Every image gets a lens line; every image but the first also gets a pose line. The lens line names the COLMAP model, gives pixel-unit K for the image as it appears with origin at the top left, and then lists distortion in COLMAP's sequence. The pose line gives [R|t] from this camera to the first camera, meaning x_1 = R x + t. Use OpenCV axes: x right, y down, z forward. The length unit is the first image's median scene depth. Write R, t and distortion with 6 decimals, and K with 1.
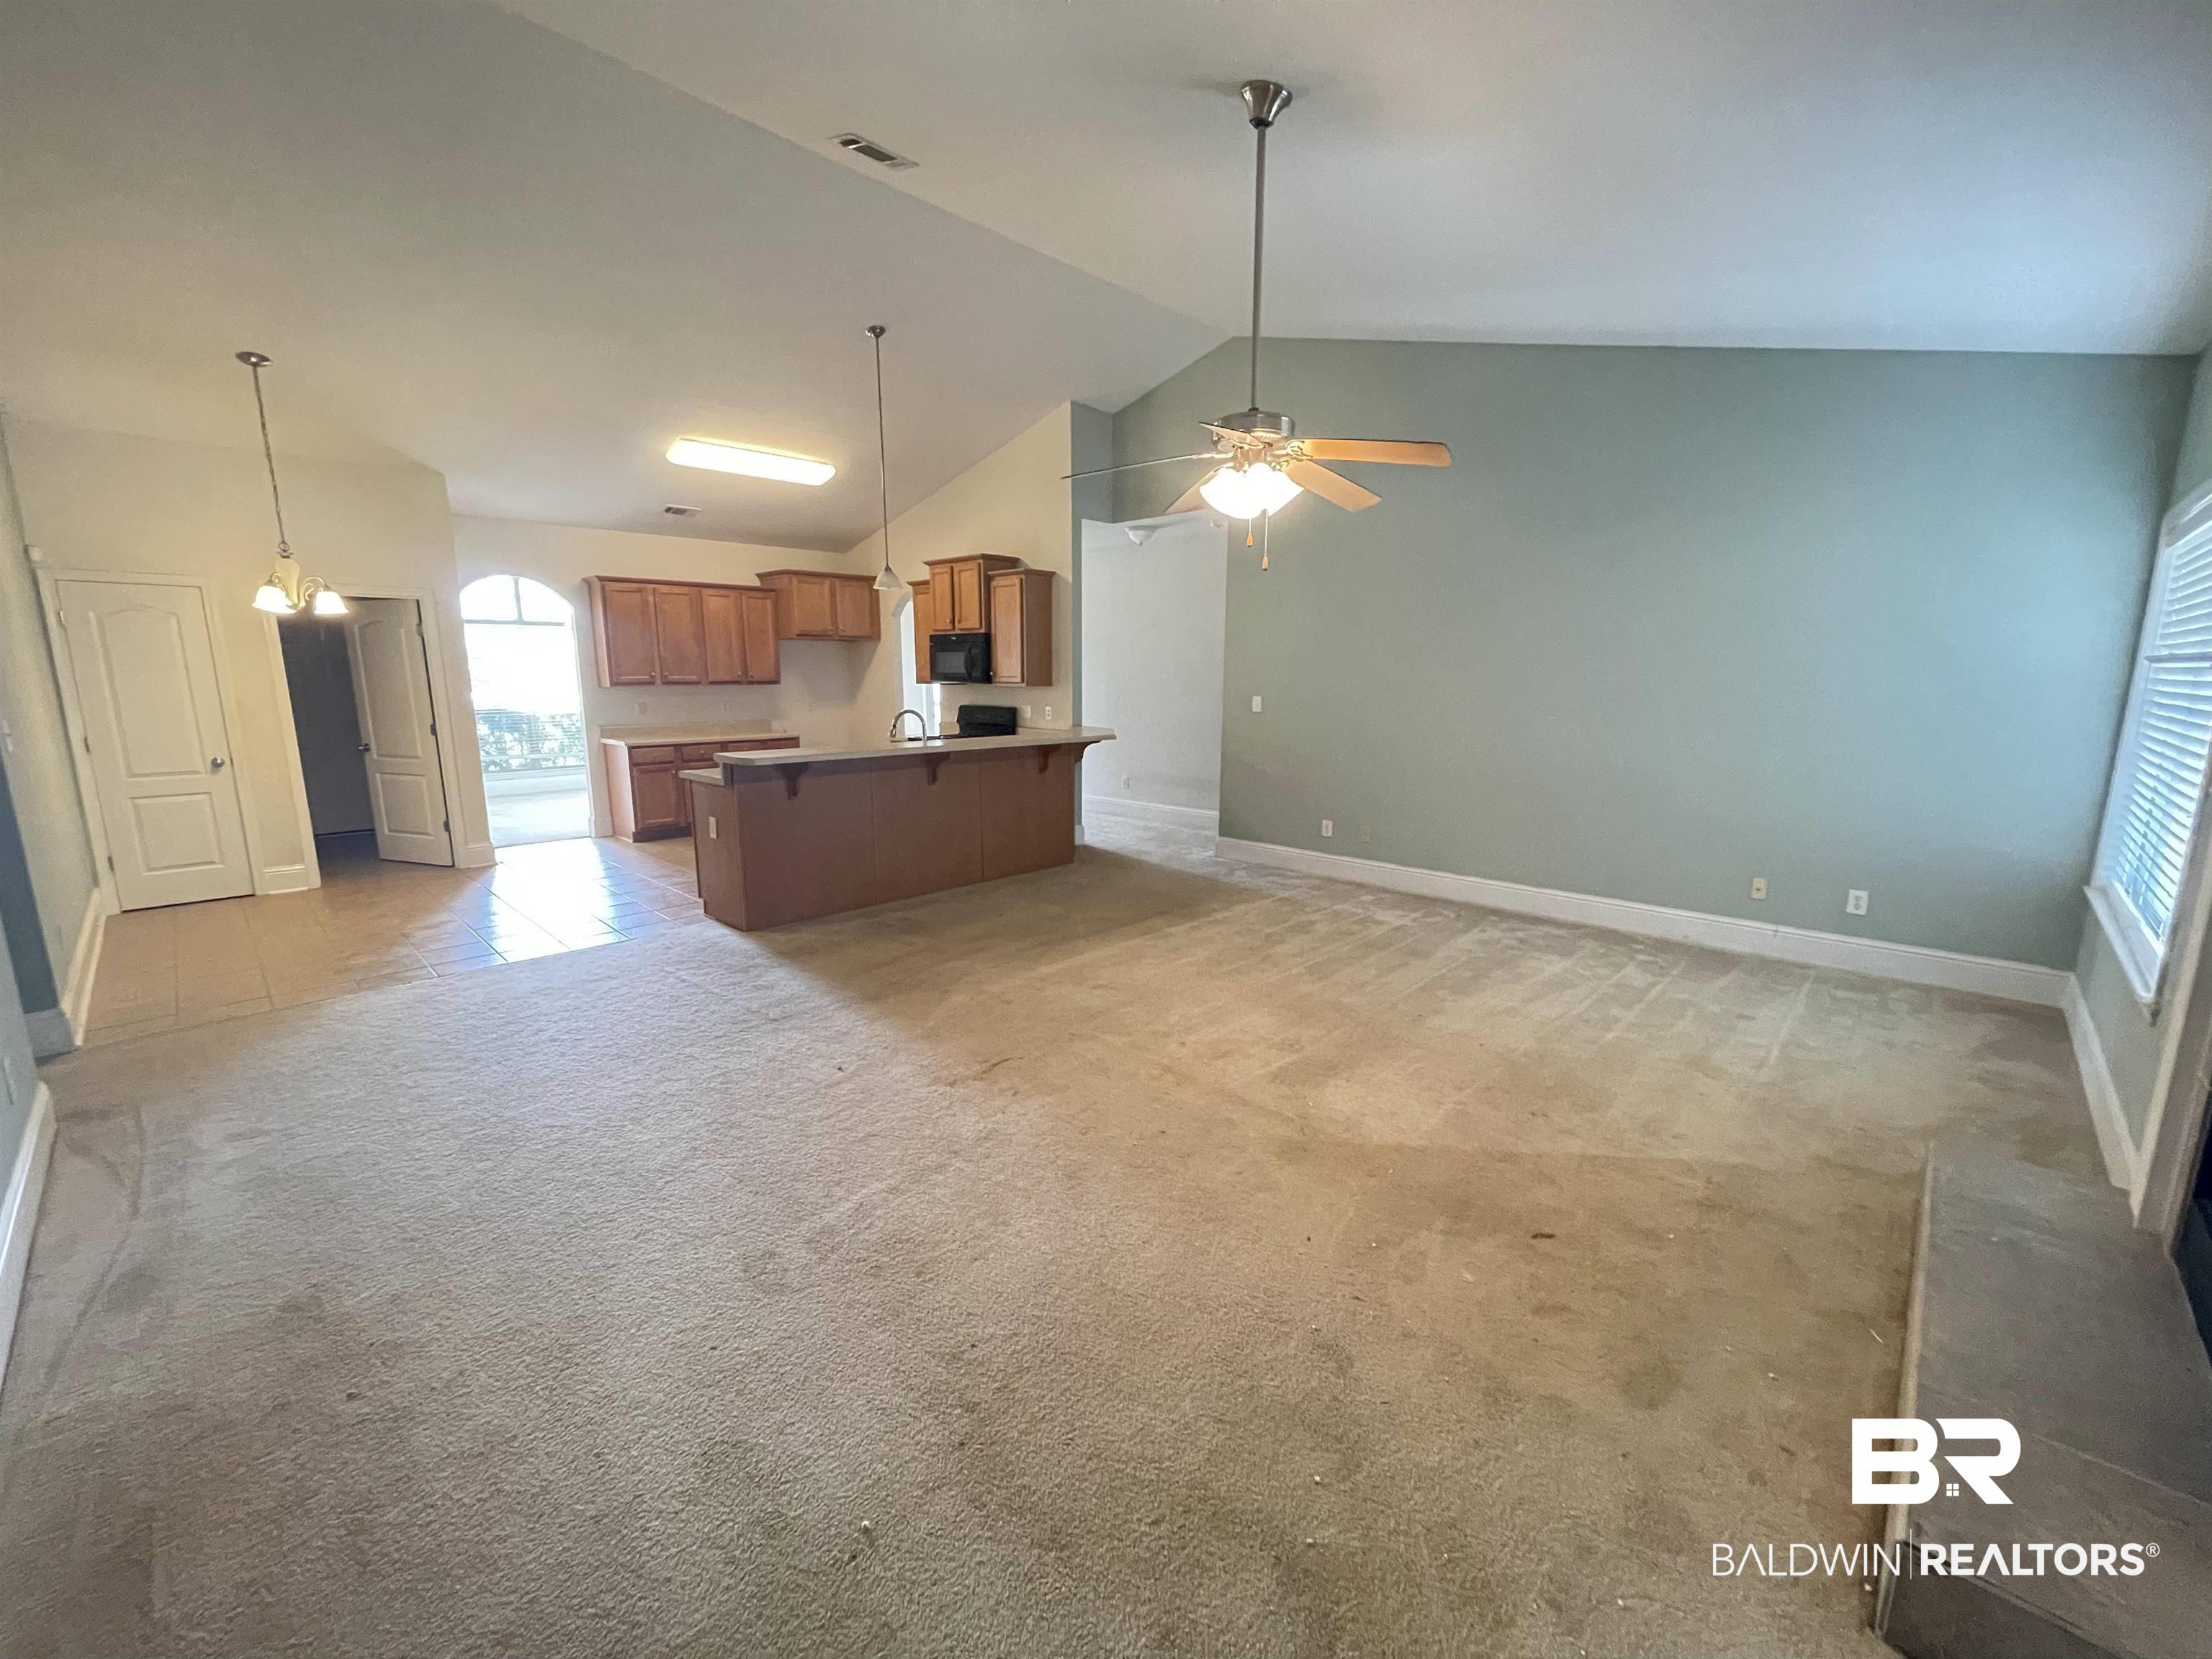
lens RADIAL K [[890.2, 0, 1101.4], [0, 890.2, 835.6], [0, 0, 1]] dist [0.000490, -0.002159]
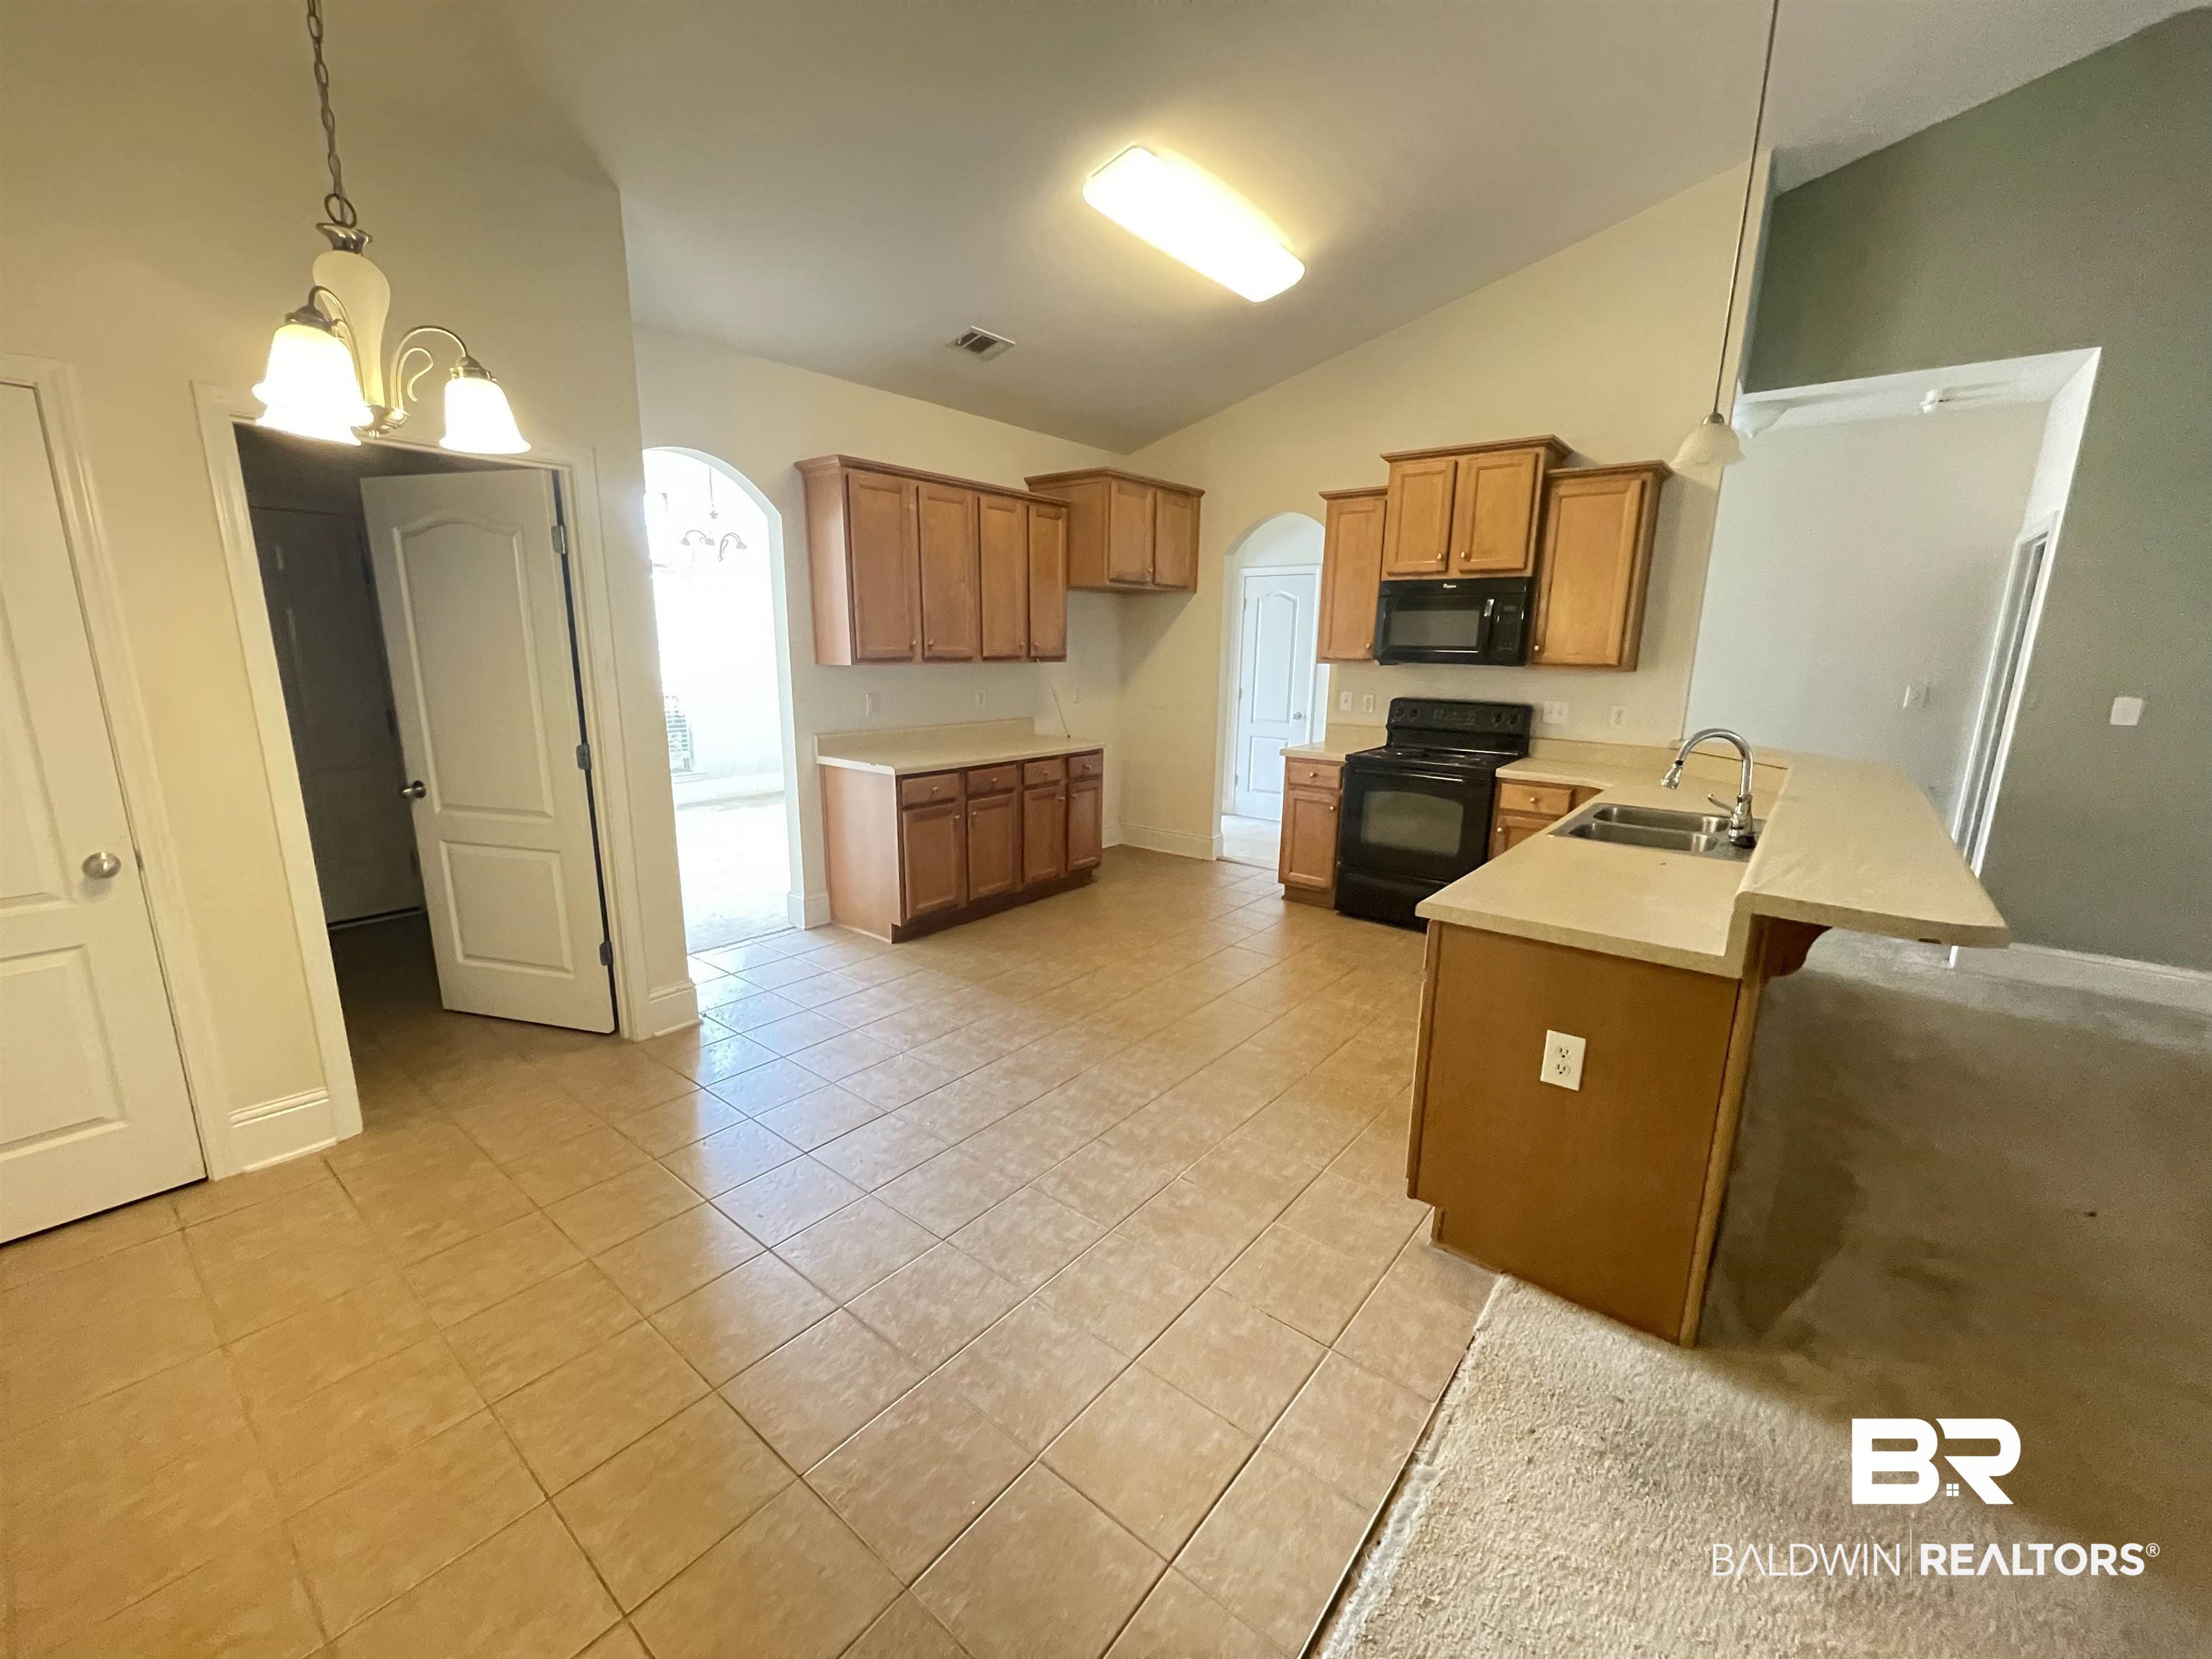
lens RADIAL K [[890.2, 0, 1101.4], [0, 890.2, 835.6], [0, 0, 1]] dist [0.000490, -0.002159]
pose [[0.996078, -0.006796, 0.088220, -0.508276], [0.003824, 0.999421, 0.033809, -0.090533], [-0.088399, -0.033339, 0.995527, 0.493649]]
